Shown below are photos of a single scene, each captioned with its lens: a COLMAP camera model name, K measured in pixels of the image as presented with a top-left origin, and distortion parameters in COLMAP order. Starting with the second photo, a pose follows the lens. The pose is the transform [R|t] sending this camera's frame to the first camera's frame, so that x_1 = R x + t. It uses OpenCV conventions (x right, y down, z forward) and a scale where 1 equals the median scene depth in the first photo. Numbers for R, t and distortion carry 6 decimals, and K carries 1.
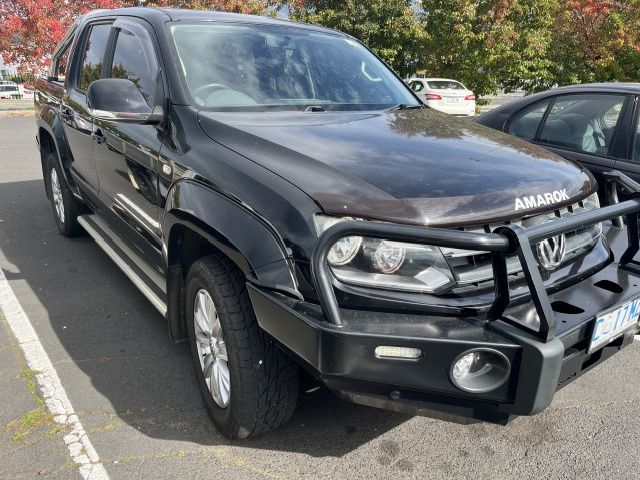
lens RADIAL K [[494.0, 0, 324.1], [0, 494.0, 240.1], [0, 0, 1]] dist [0.086868, -0.120969]
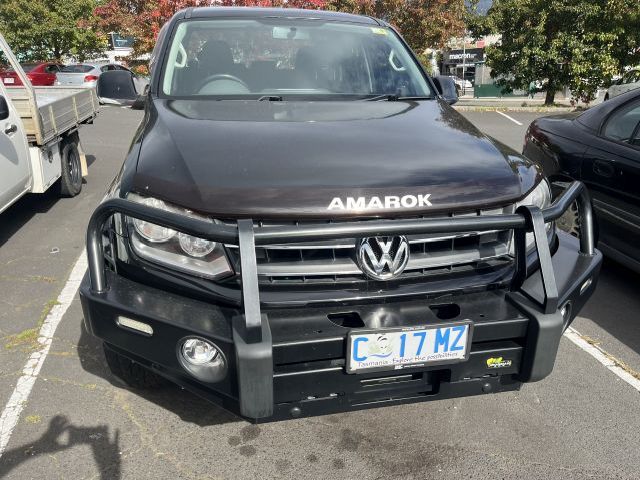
lens RADIAL K [[494.0, 0, 324.1], [0, 494.0, 240.1], [0, 0, 1]] dist [0.086868, -0.120969]
pose [[0.908732, 0.125593, -0.398036, 0.600898], [-0.119296, 0.992026, 0.040656, -0.032168], [0.399968, 0.010539, 0.916468, 0.115488]]
